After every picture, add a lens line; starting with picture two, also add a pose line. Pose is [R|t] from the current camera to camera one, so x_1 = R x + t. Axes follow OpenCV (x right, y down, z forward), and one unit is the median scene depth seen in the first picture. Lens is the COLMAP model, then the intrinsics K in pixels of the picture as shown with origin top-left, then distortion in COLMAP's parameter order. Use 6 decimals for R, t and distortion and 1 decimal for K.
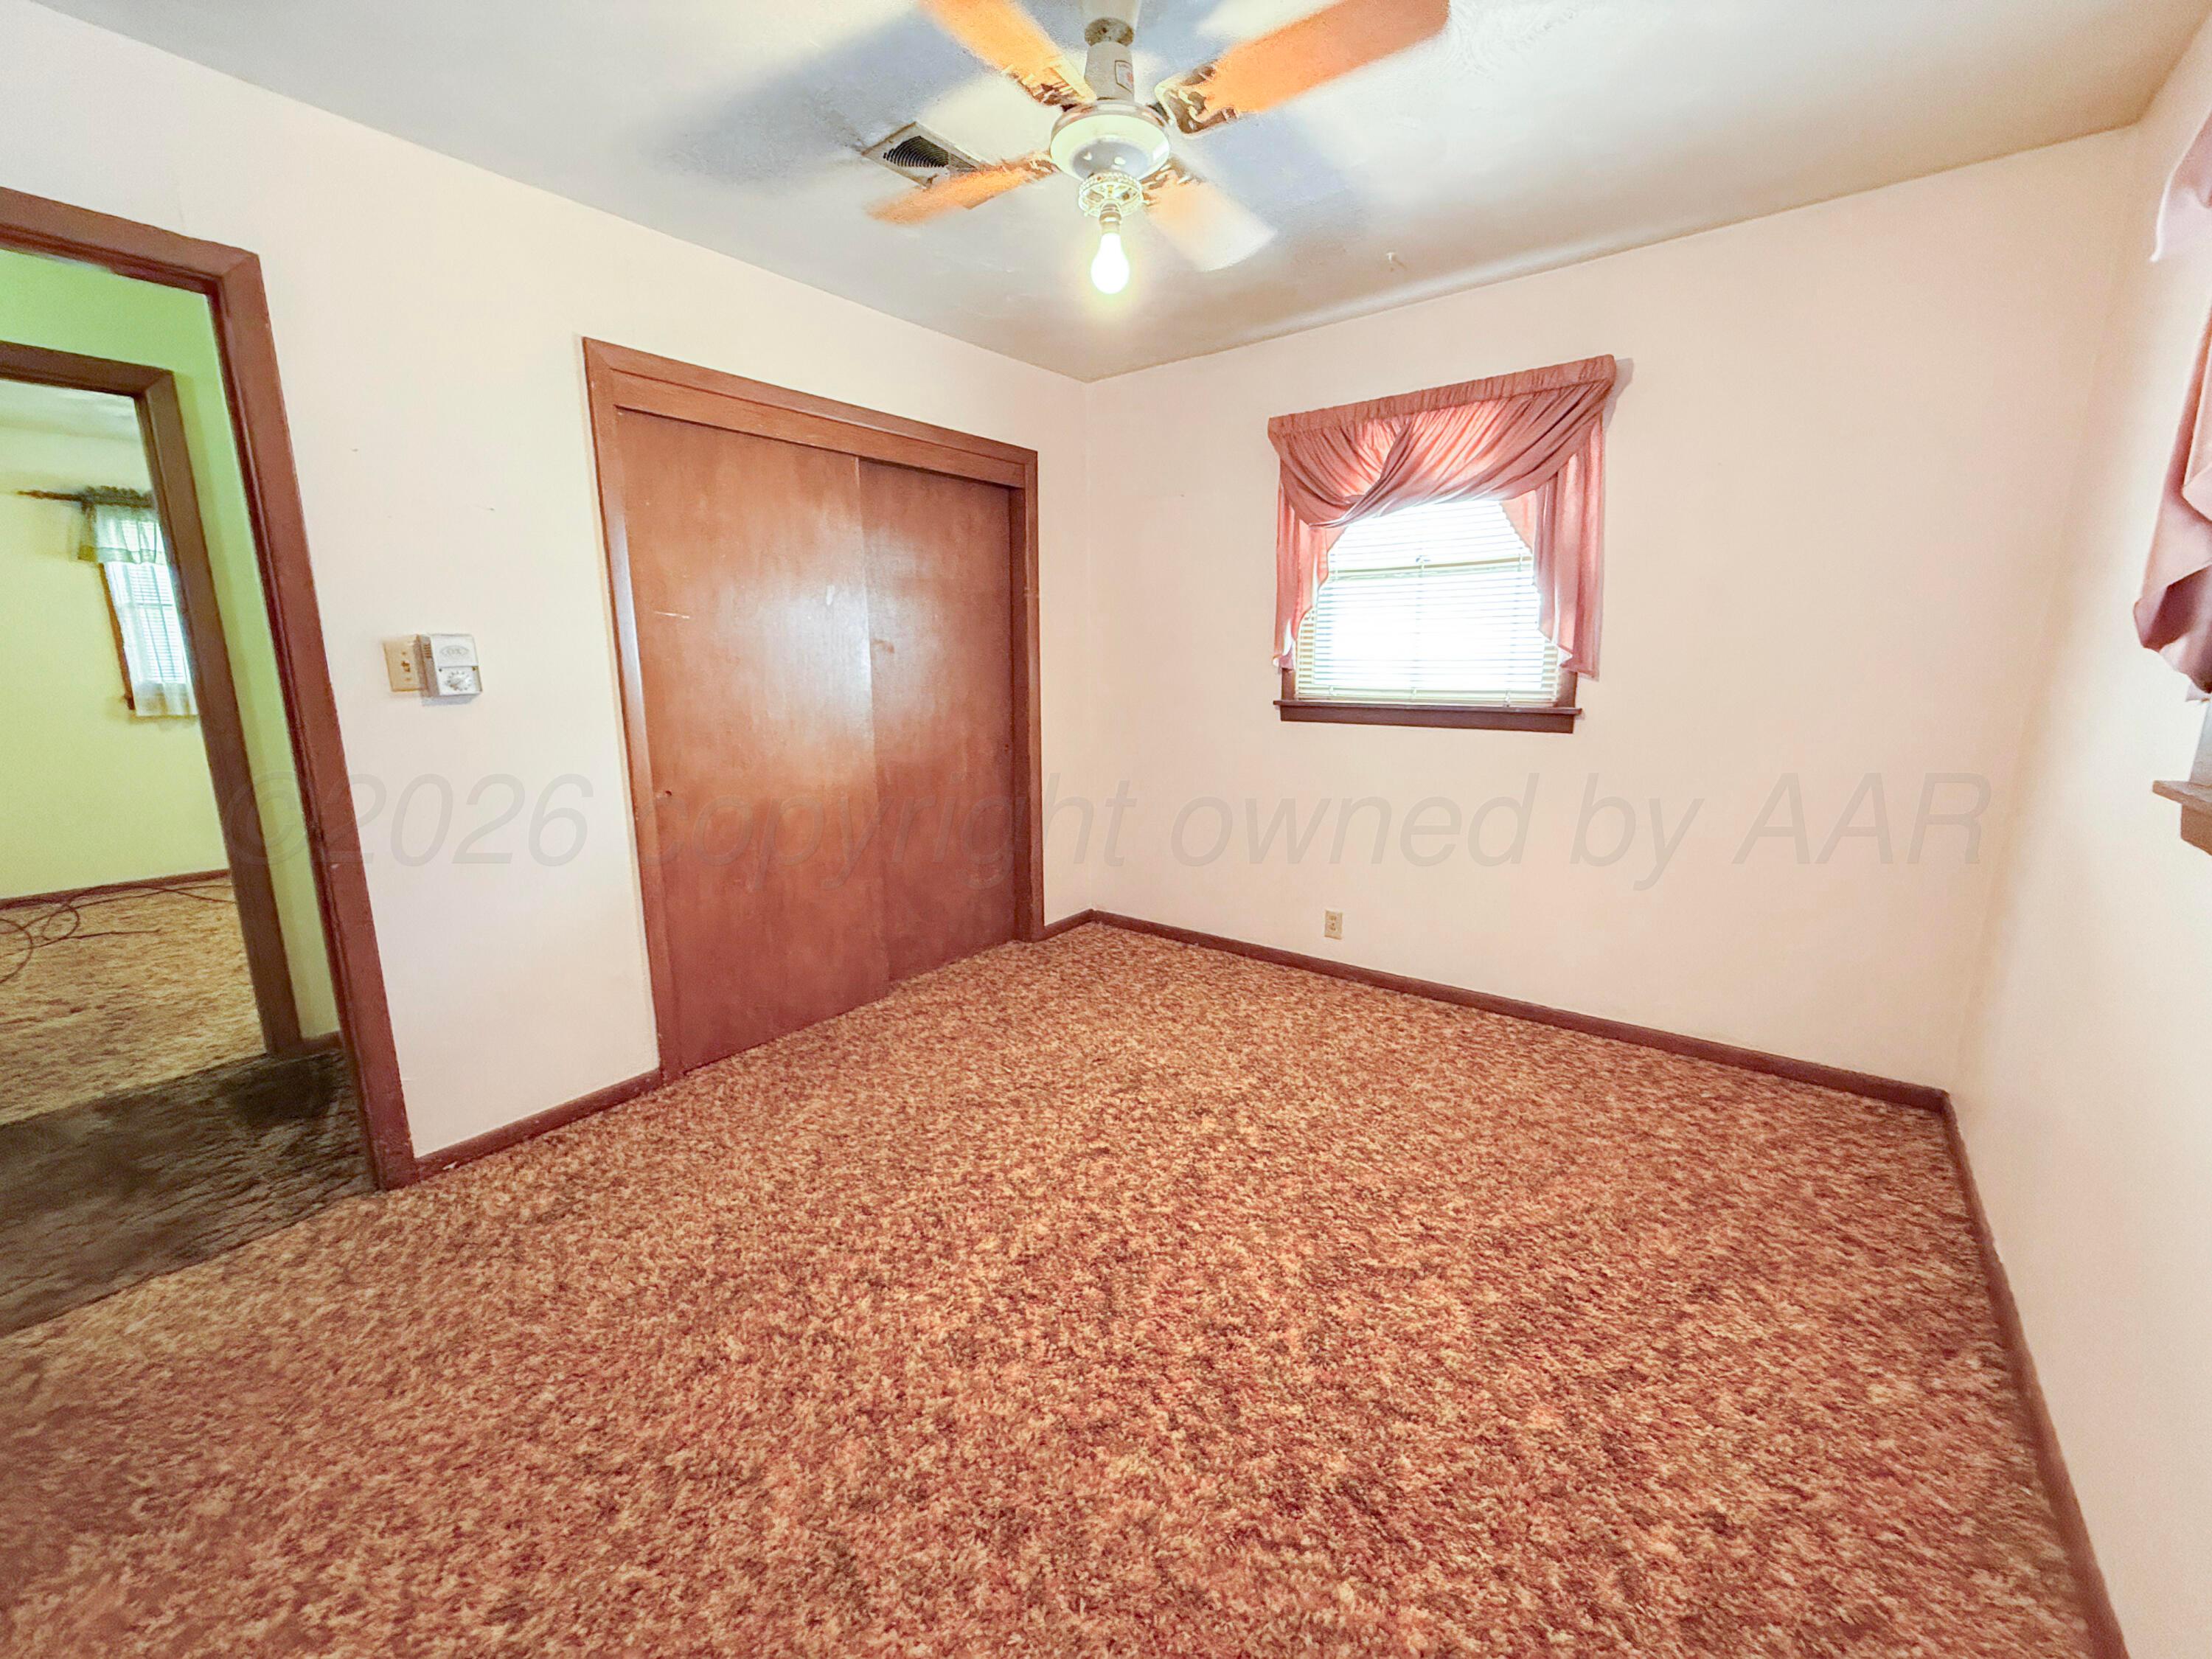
lens RADIAL K [[884.5, 0, 1111.1], [0, 884.5, 820.7], [0, 0, 1]] dist [-0.002006, 0.000356]
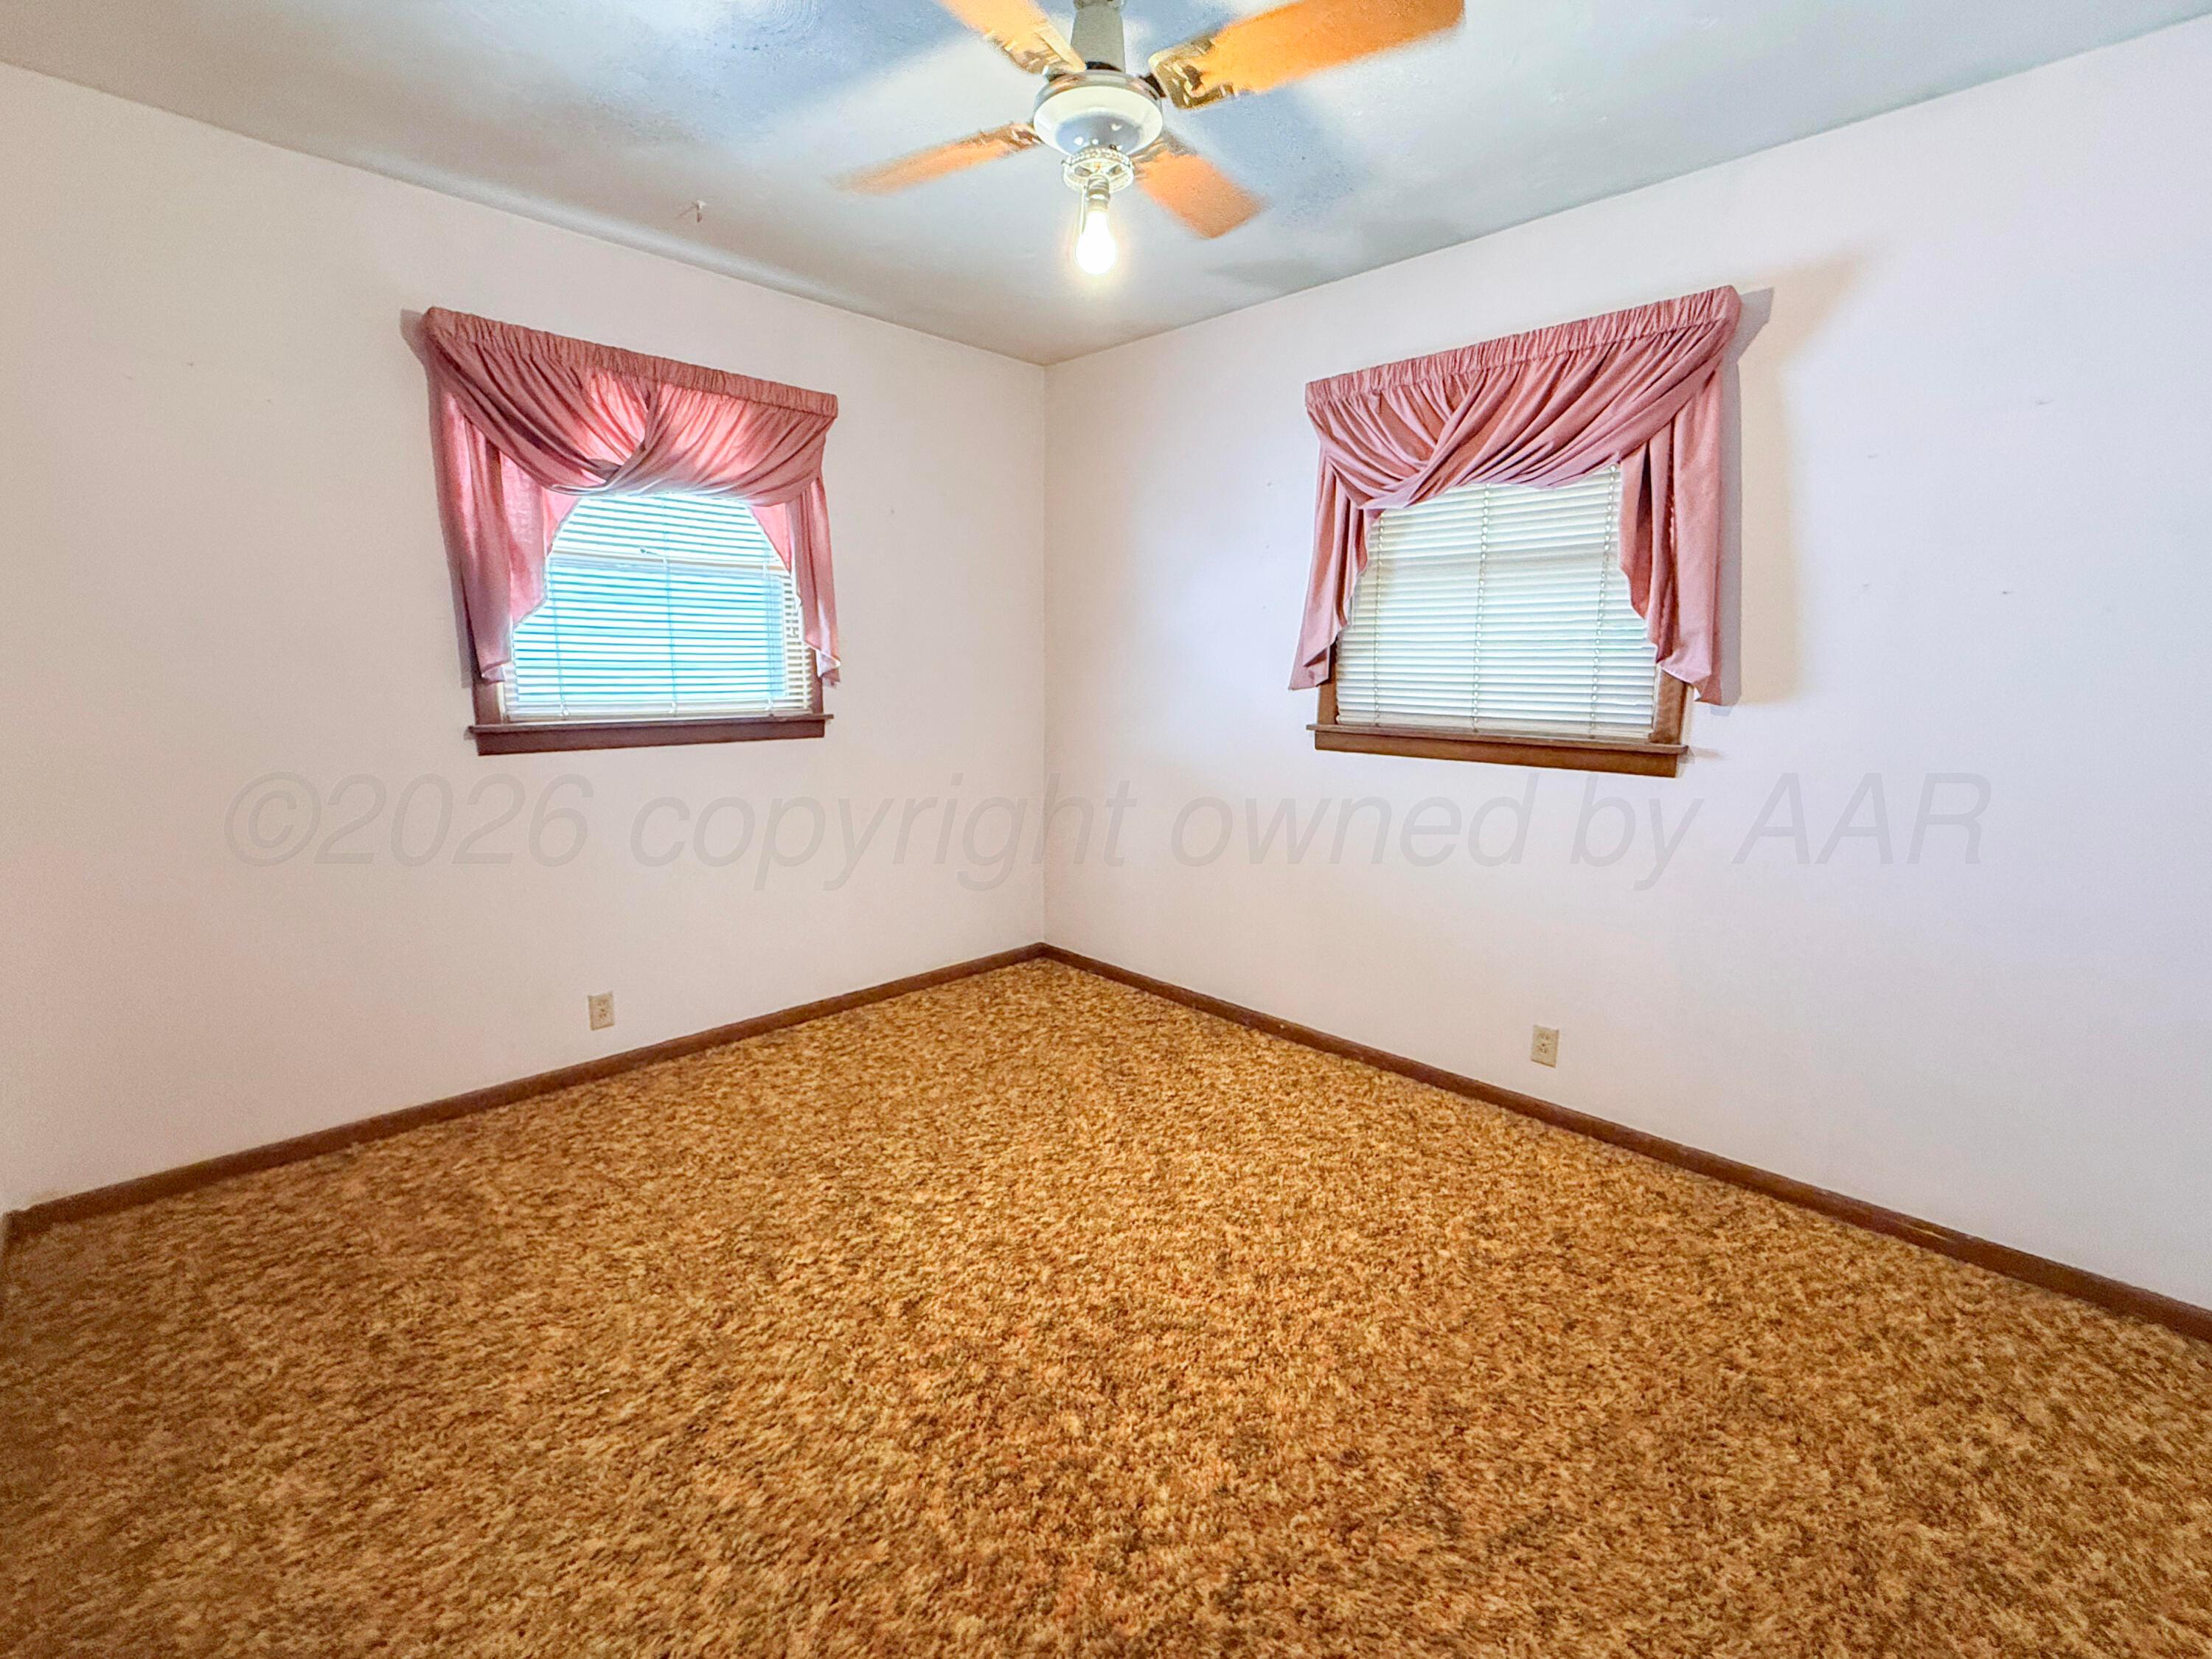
lens RADIAL K [[960.9, 0, 1097.5], [0, 960.9, 820.6], [0, 0, 1]] dist [0.001045, 0.000251]
pose [[0.133485, -0.155029, 0.978850, -0.634434], [0.171032, 0.976474, 0.131329, -0.104712], [-0.976181, 0.149884, 0.156860, 0.551657]]
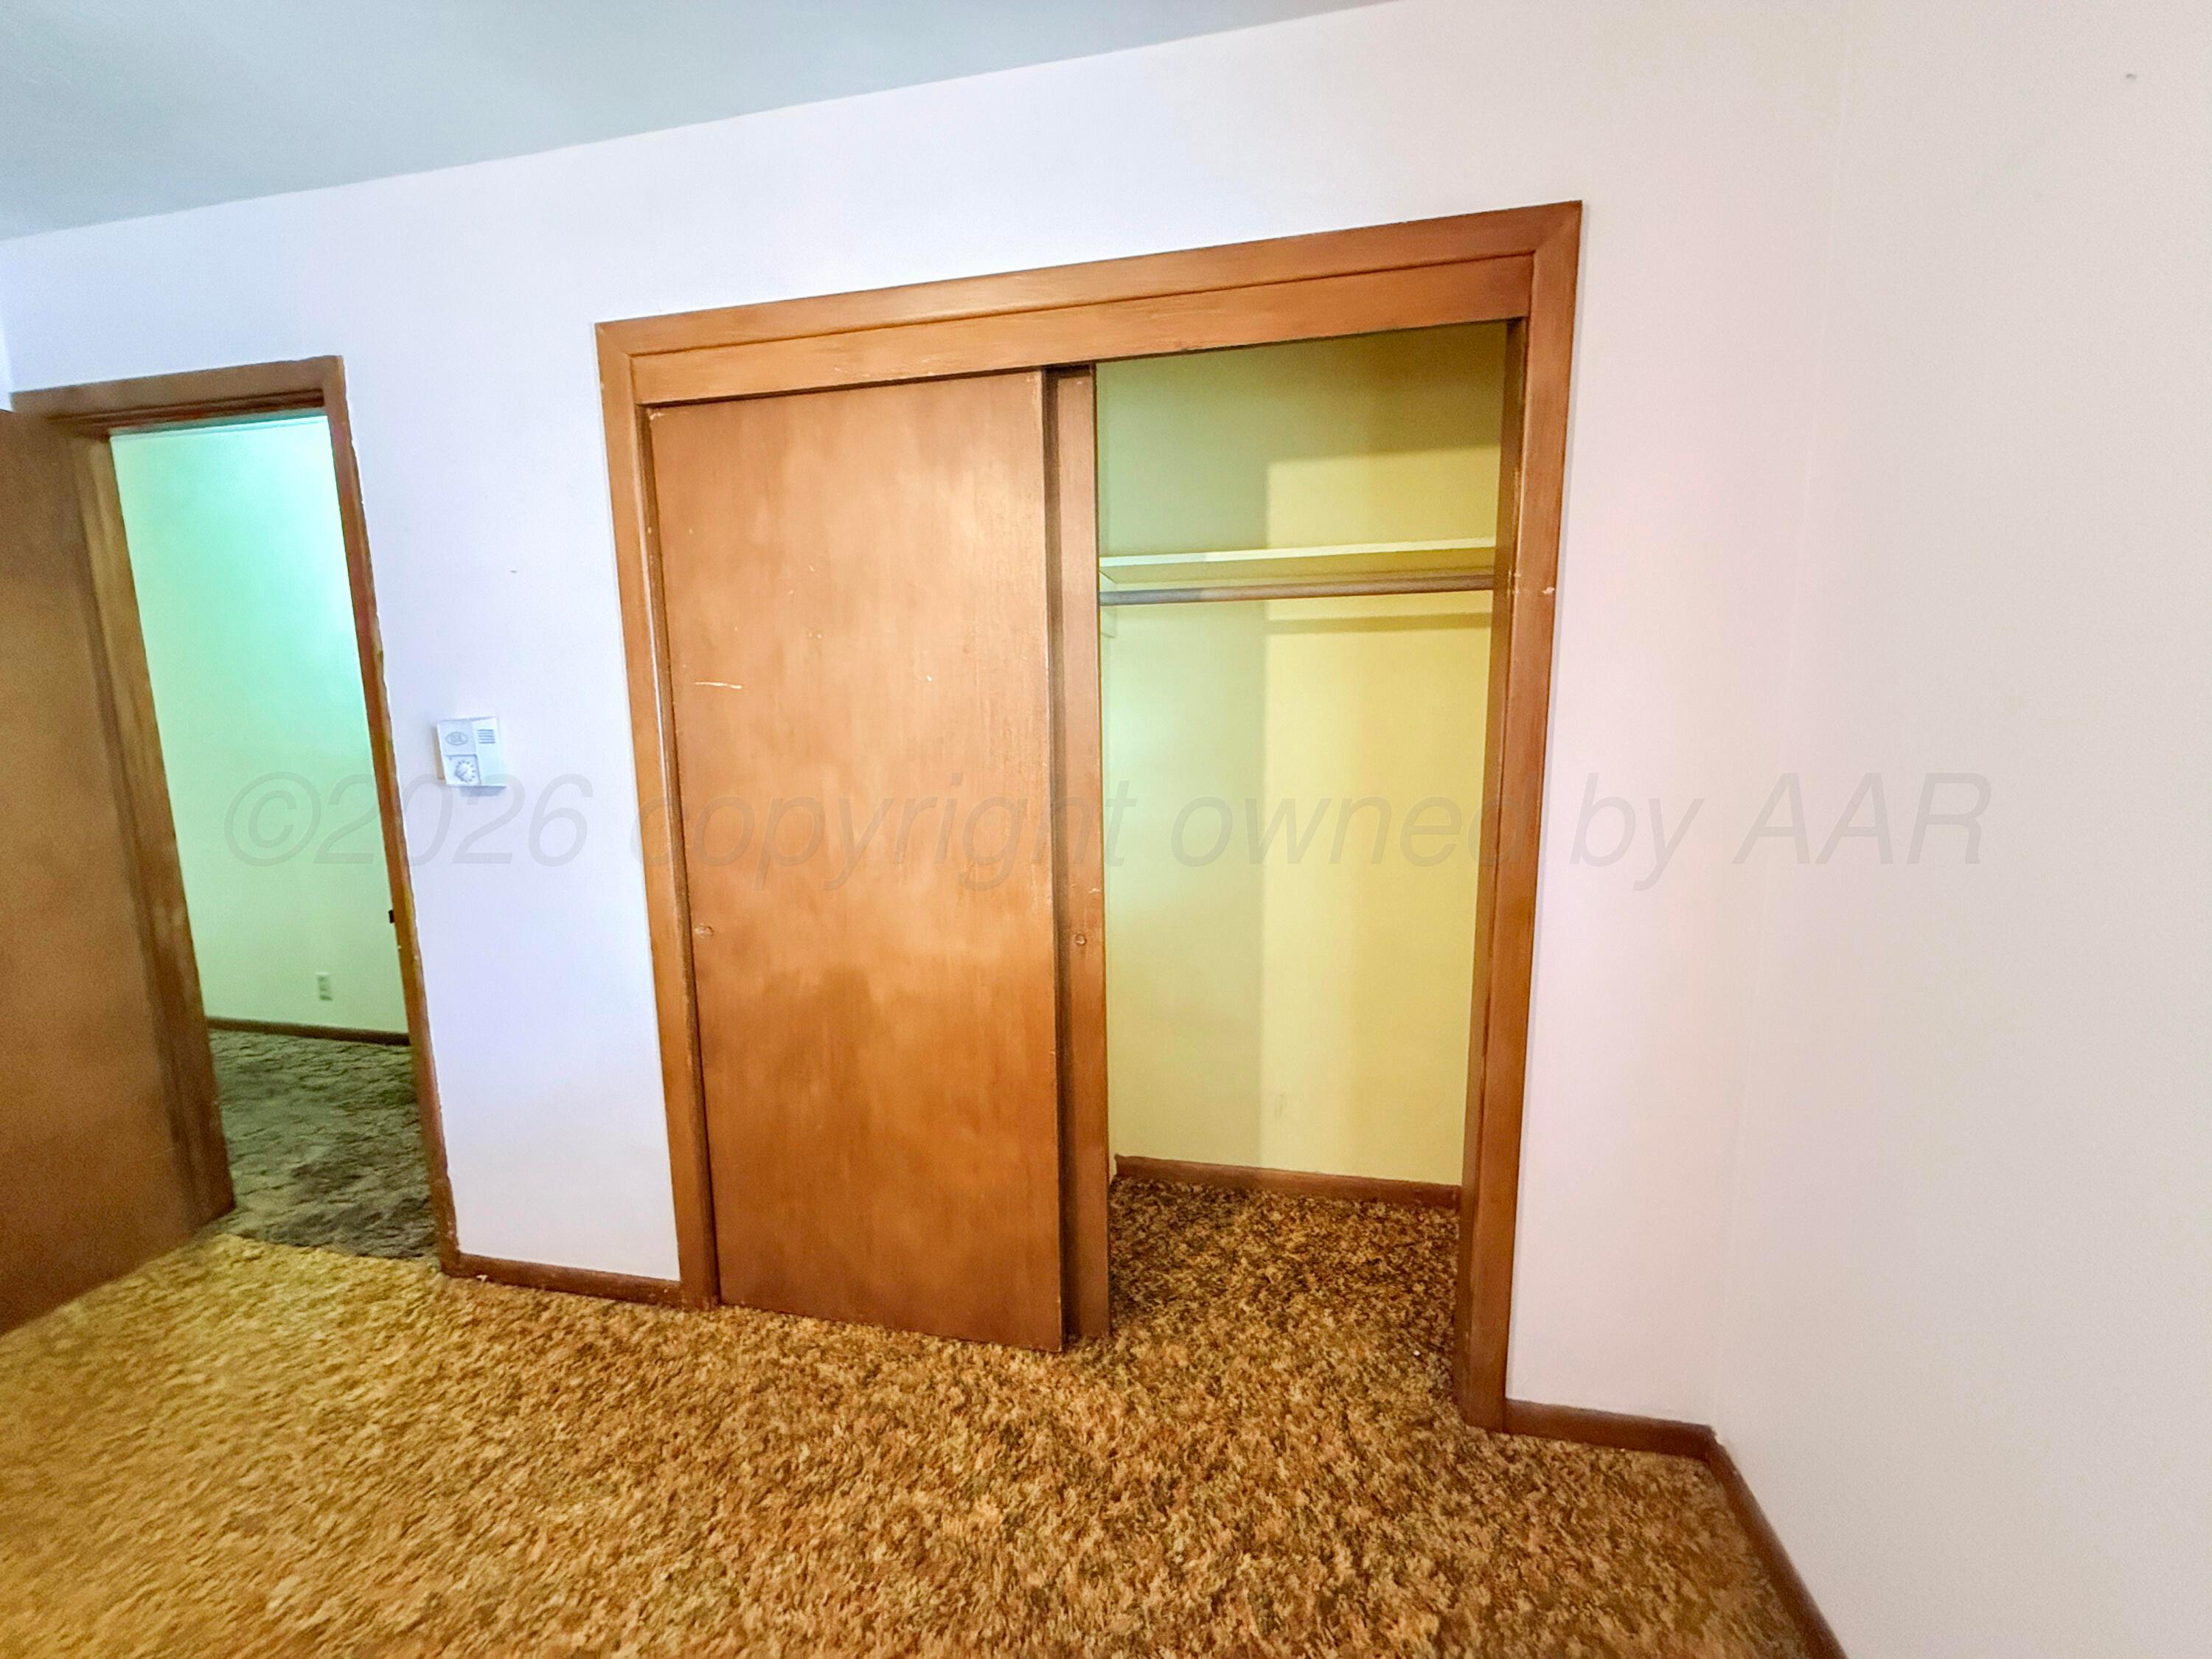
lens RADIAL K [[884.5, 0, 1090.6], [0, 884.5, 828.7], [0, 0, 1]] dist [-0.002006, 0.000356]
pose [[0.425972, 0.131826, -0.895081, 0.257497], [-0.157570, 0.985018, 0.070083, -0.206743], [0.890909, 0.111184, 0.440362, 0.924878]]
